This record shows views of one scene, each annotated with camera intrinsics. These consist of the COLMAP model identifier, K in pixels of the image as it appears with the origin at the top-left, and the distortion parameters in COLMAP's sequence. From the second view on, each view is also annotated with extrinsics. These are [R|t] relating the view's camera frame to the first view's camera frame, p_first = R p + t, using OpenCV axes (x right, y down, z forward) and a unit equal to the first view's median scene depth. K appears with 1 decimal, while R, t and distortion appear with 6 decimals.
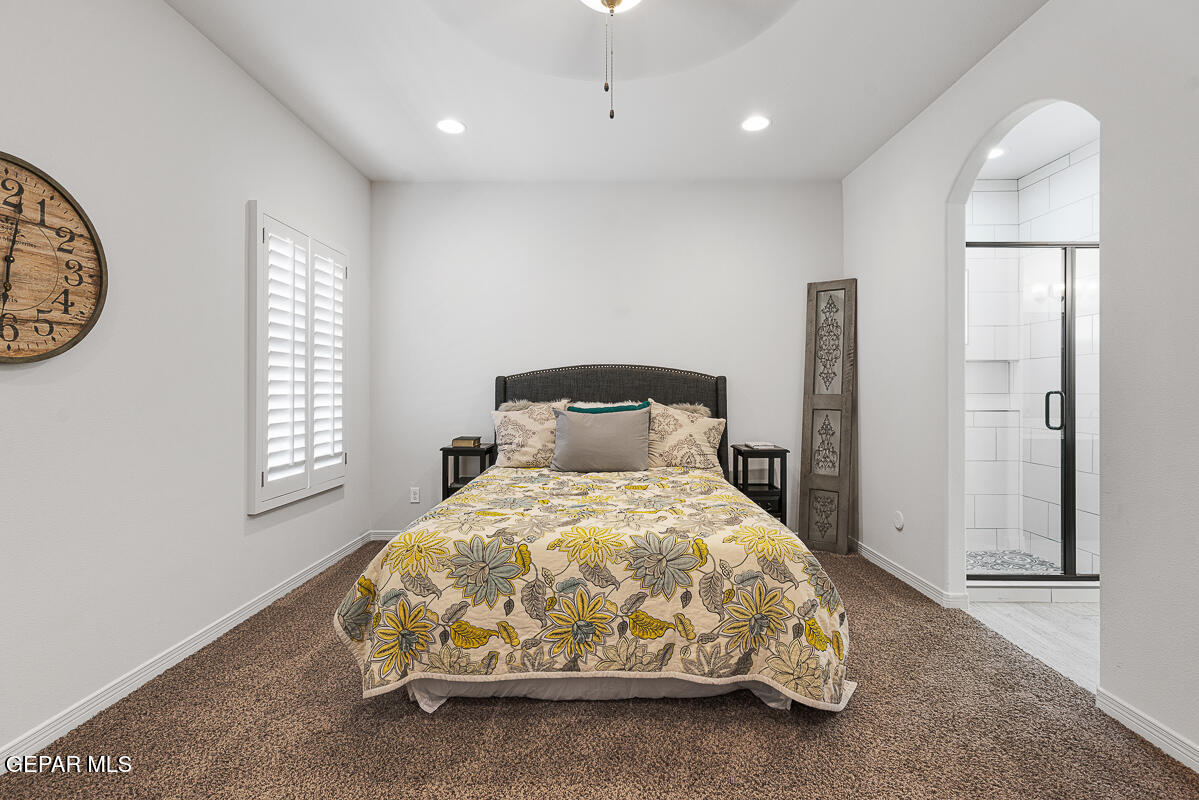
lens RADIAL K [[547.5, 0, 600.7], [0, 547.5, 391.1], [0, 0, 1]] dist [-0.003982, 0.001090]
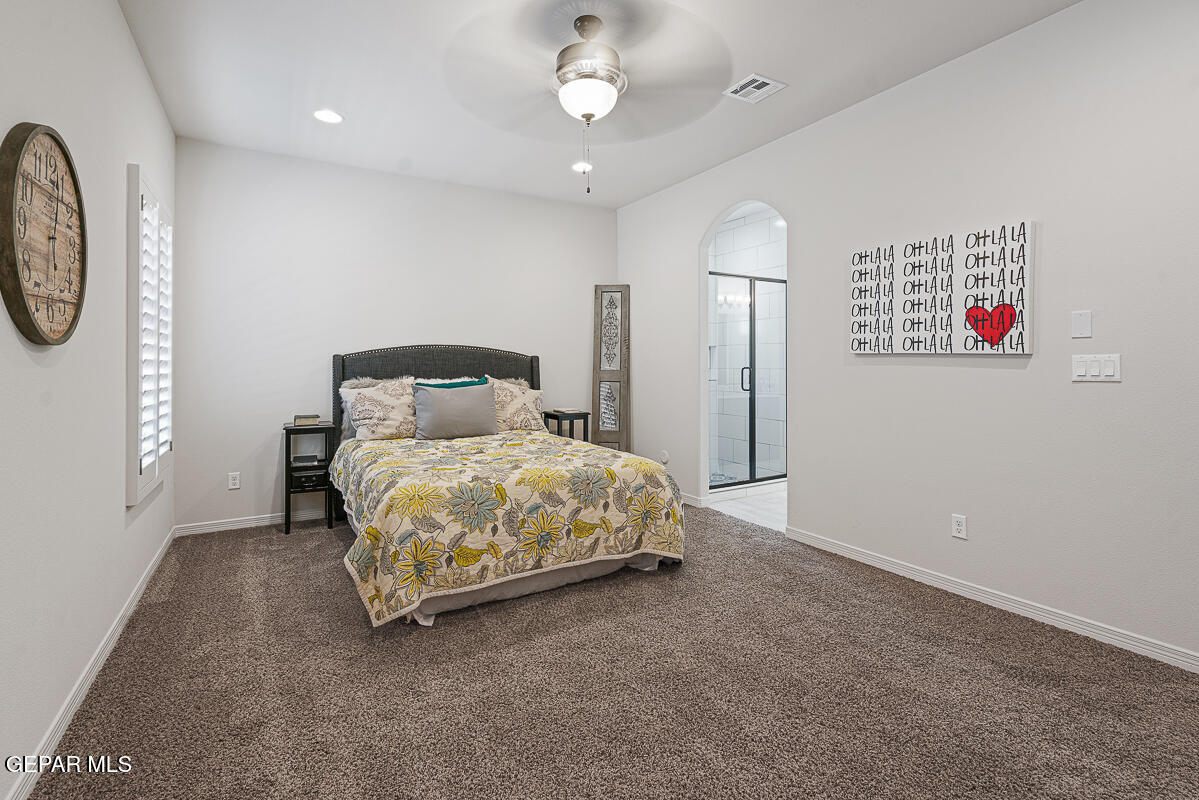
lens RADIAL K [[547.5, 0, 609.6], [0, 547.5, 368.8], [0, 0, 1]] dist [-0.003982, 0.001090]
pose [[0.851621, -0.005583, 0.524129, -0.465176], [0.003446, 0.999981, 0.005052, -0.006352], [-0.524147, -0.002497, 0.851624, -0.216764]]
